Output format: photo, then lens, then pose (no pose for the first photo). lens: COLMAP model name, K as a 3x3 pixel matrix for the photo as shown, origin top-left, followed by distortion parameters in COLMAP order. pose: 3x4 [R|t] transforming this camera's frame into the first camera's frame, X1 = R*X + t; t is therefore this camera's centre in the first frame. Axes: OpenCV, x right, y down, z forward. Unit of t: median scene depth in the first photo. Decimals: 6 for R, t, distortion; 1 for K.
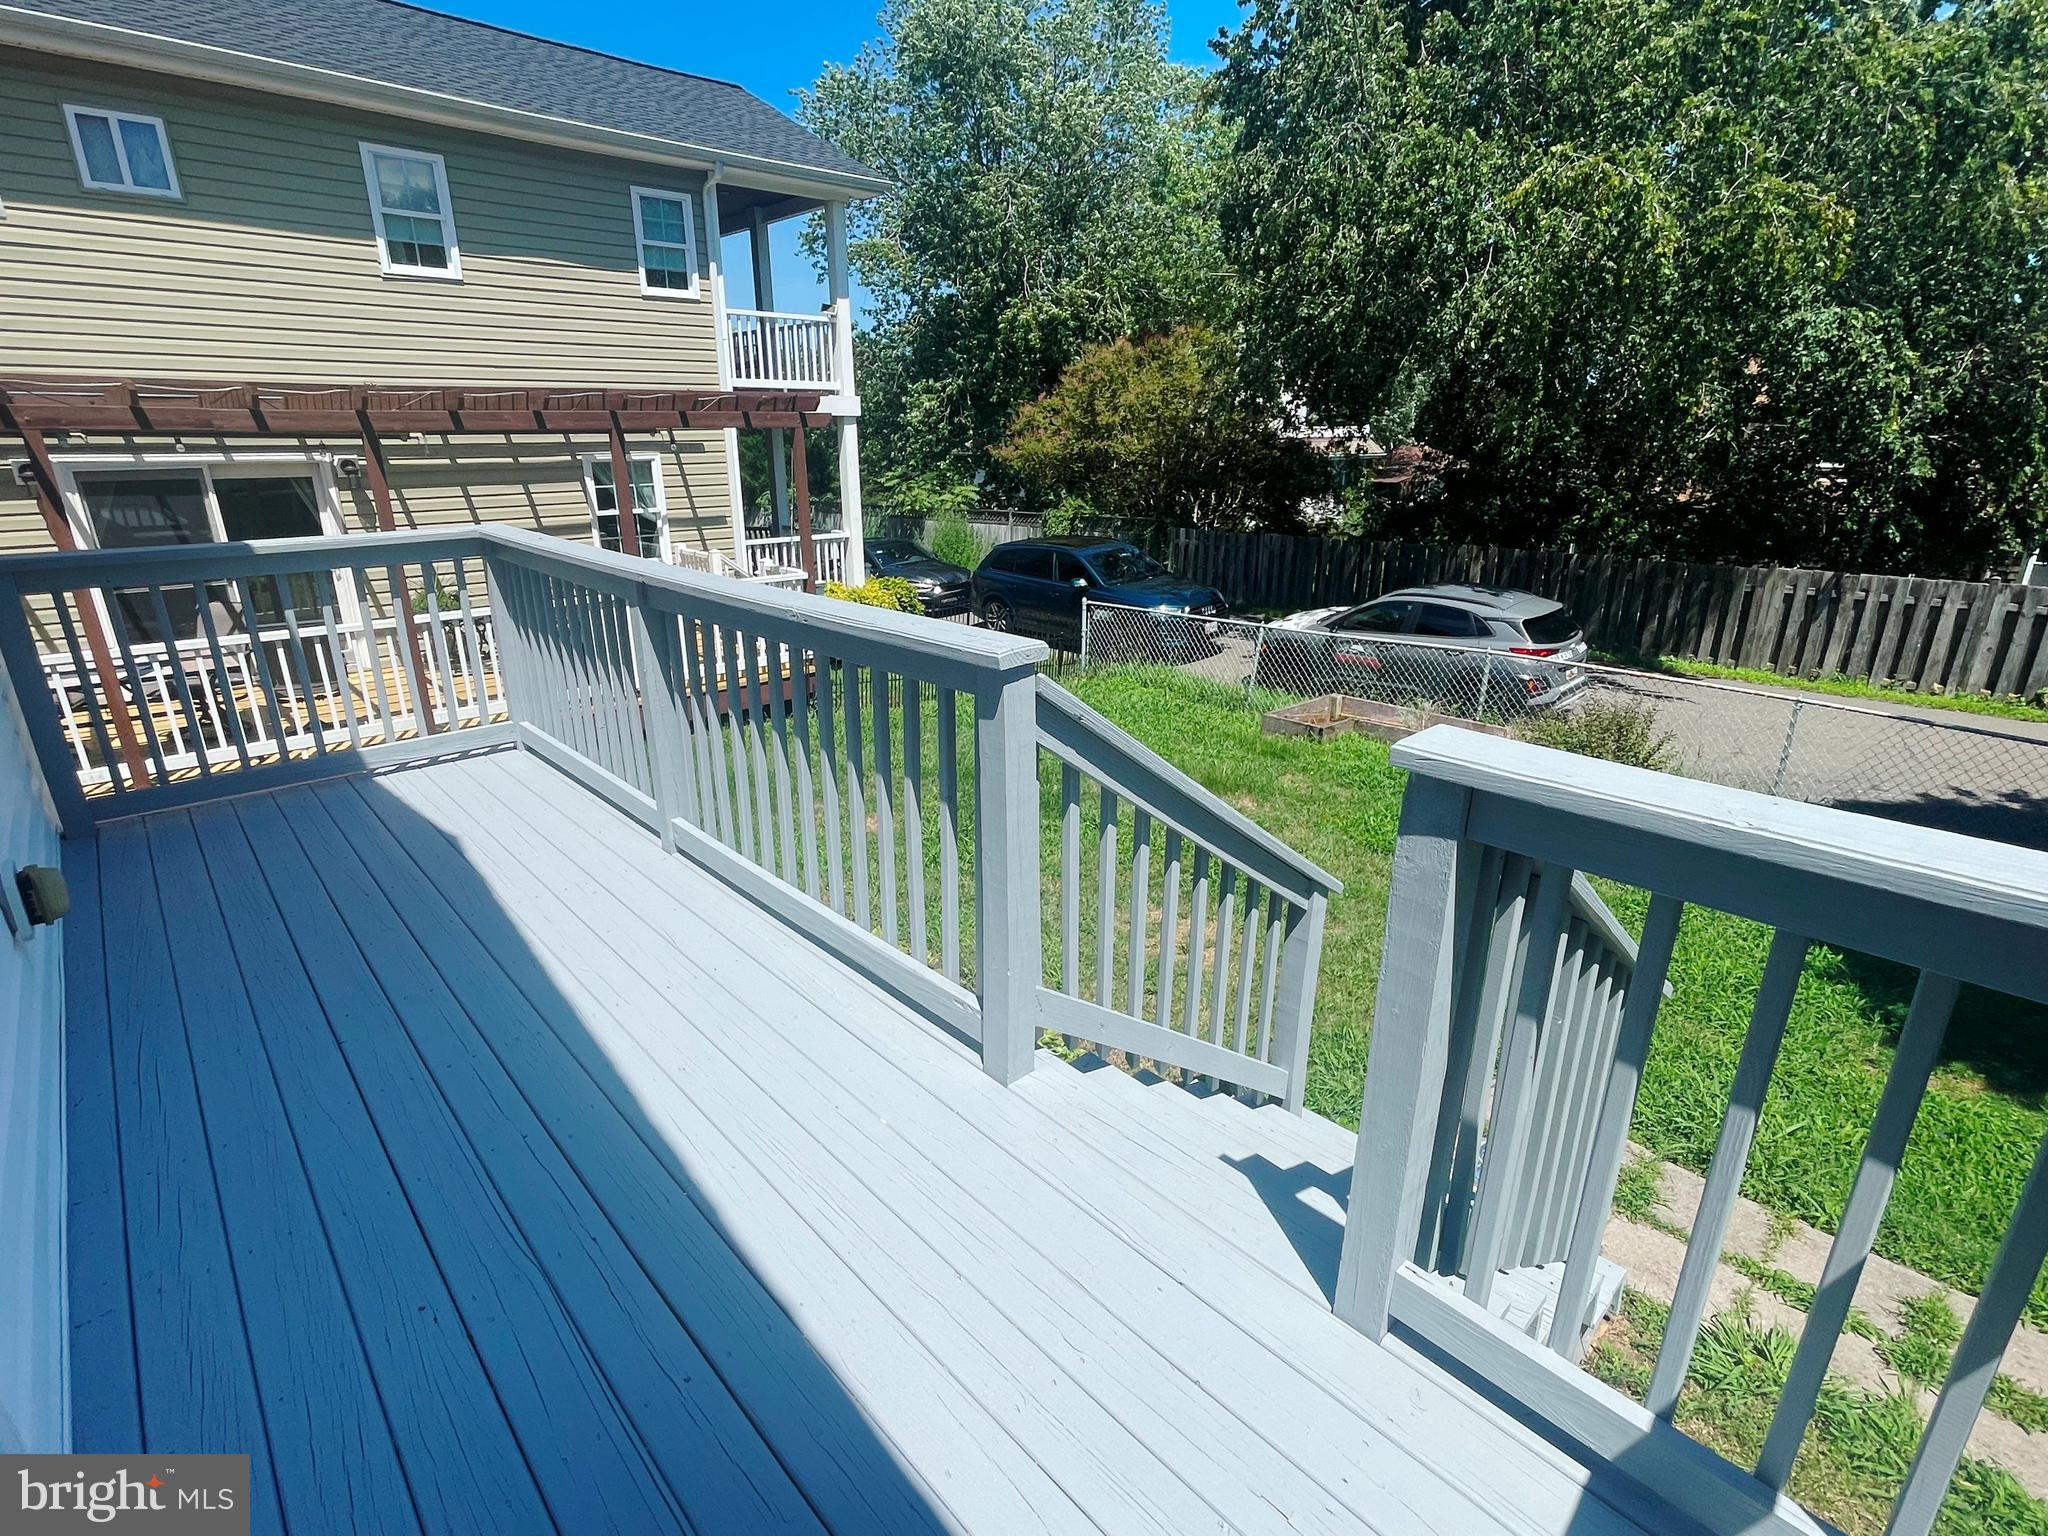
lens RADIAL K [[953.9, 0, 1024.0], [0, 953.9, 768.0], [0, 0, 1]] dist [-0.001979, -0.000190]
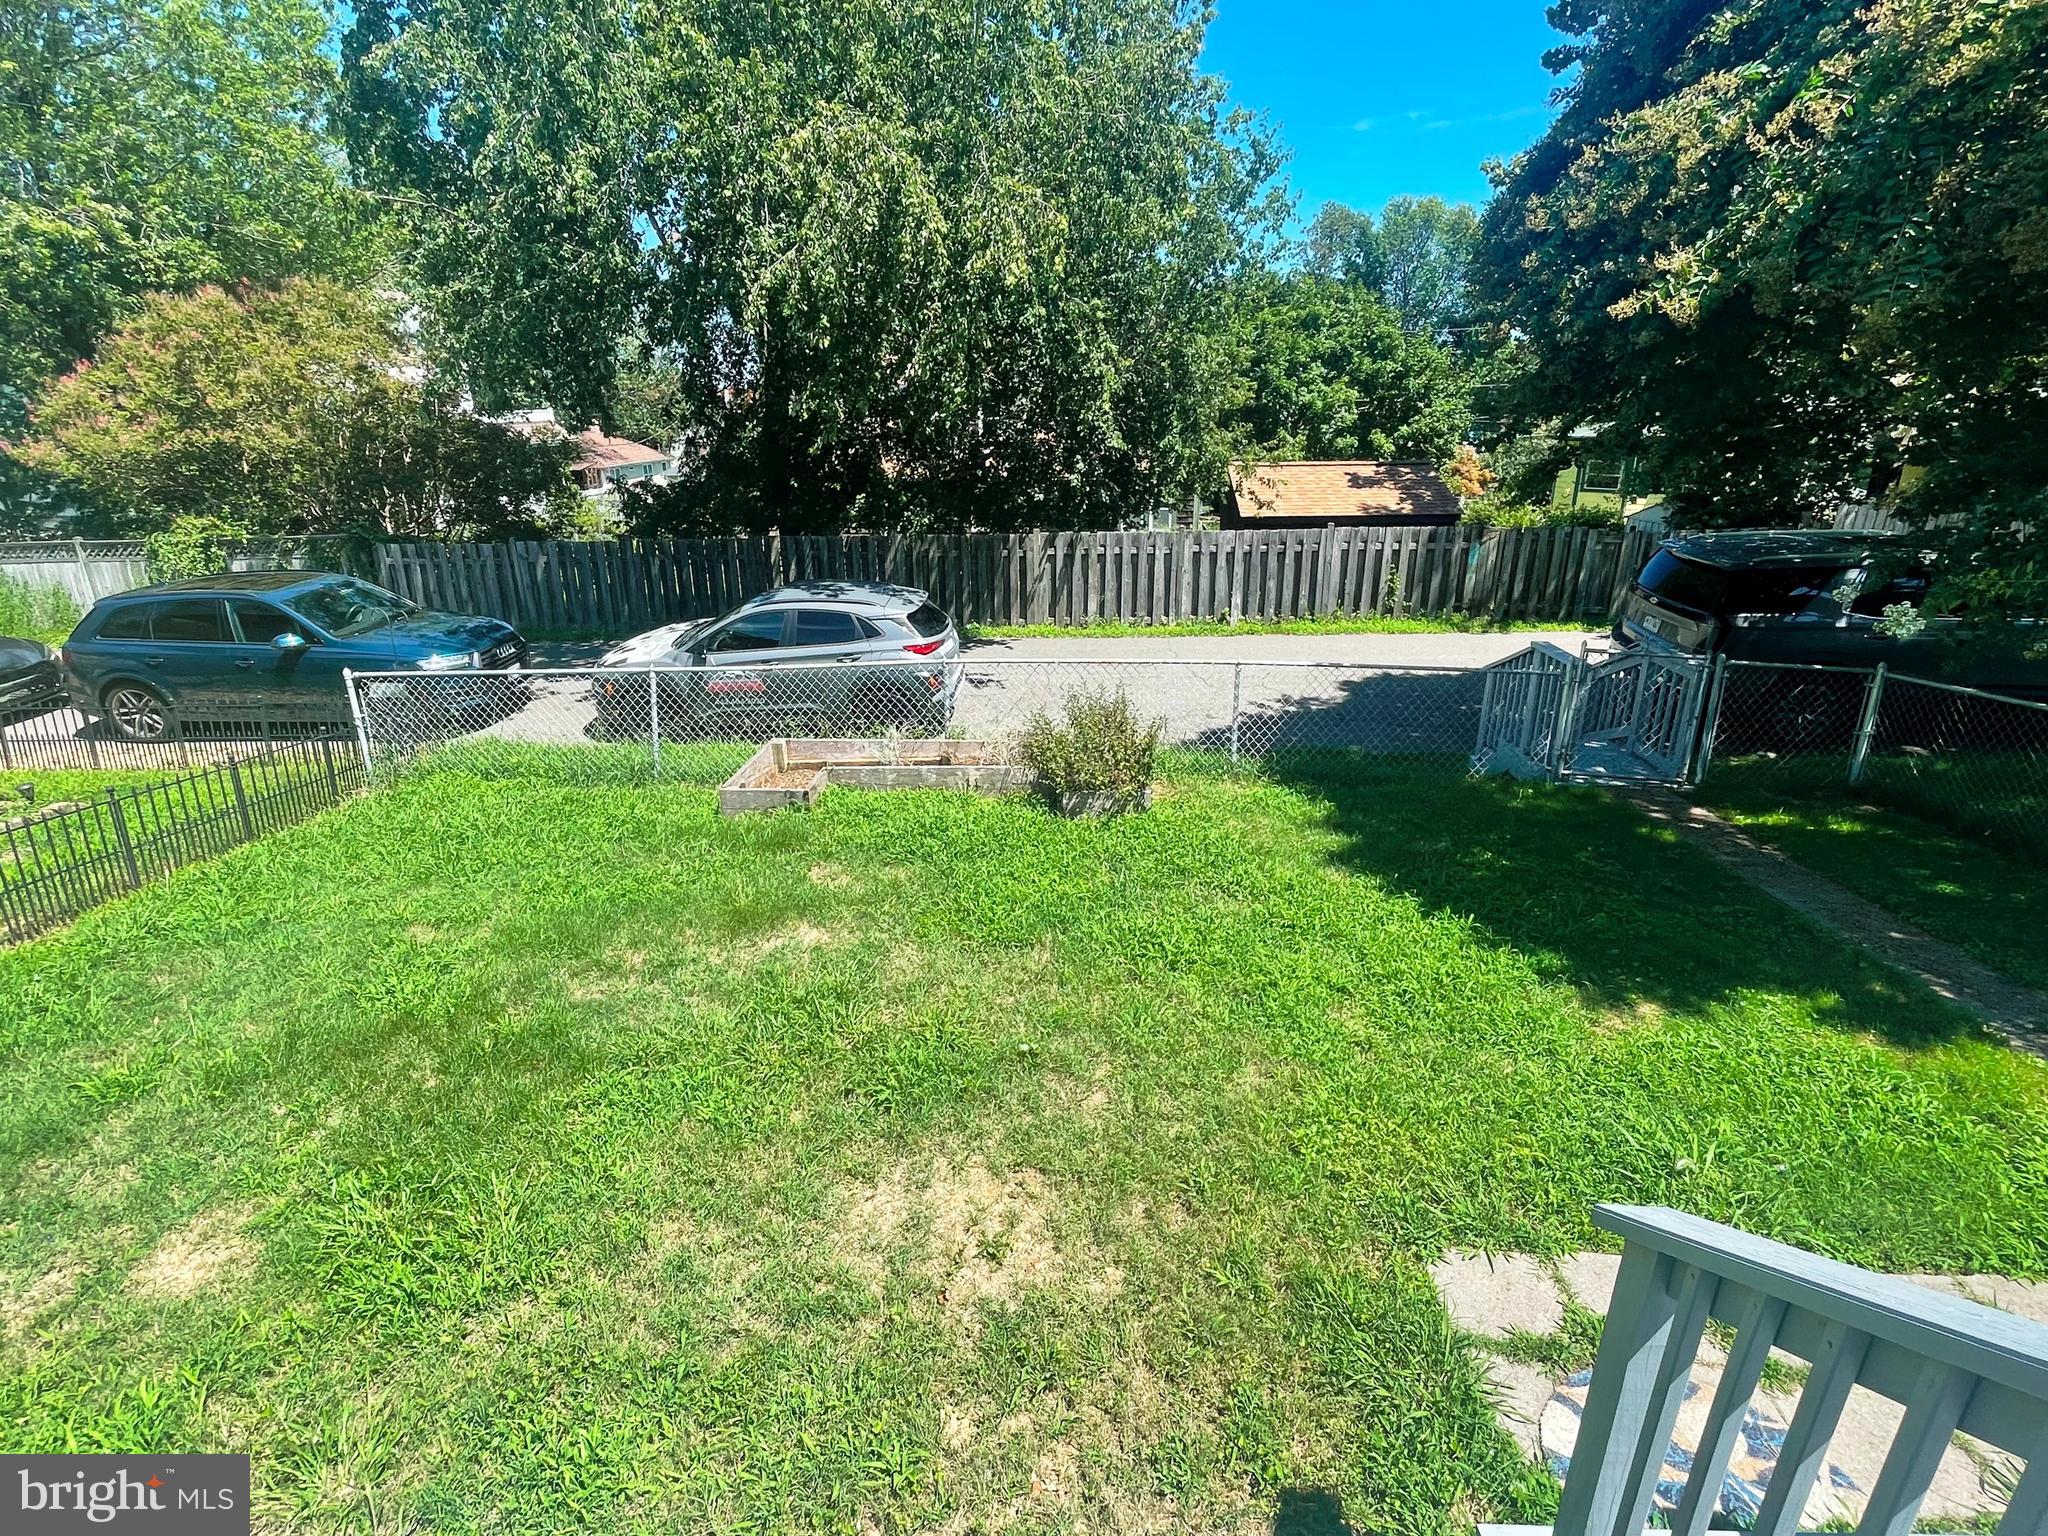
lens RADIAL K [[1020.2, 0, 1008.5], [0, 1020.2, 767.0], [0, 0, 1]] dist [-0.001523, 0.001745]
pose [[0.733211, -0.232685, 0.638952, -0.061047], [0.235318, 0.968400, 0.082626, -0.055812], [-0.637987, 0.089775, 0.764796, 0.148068]]
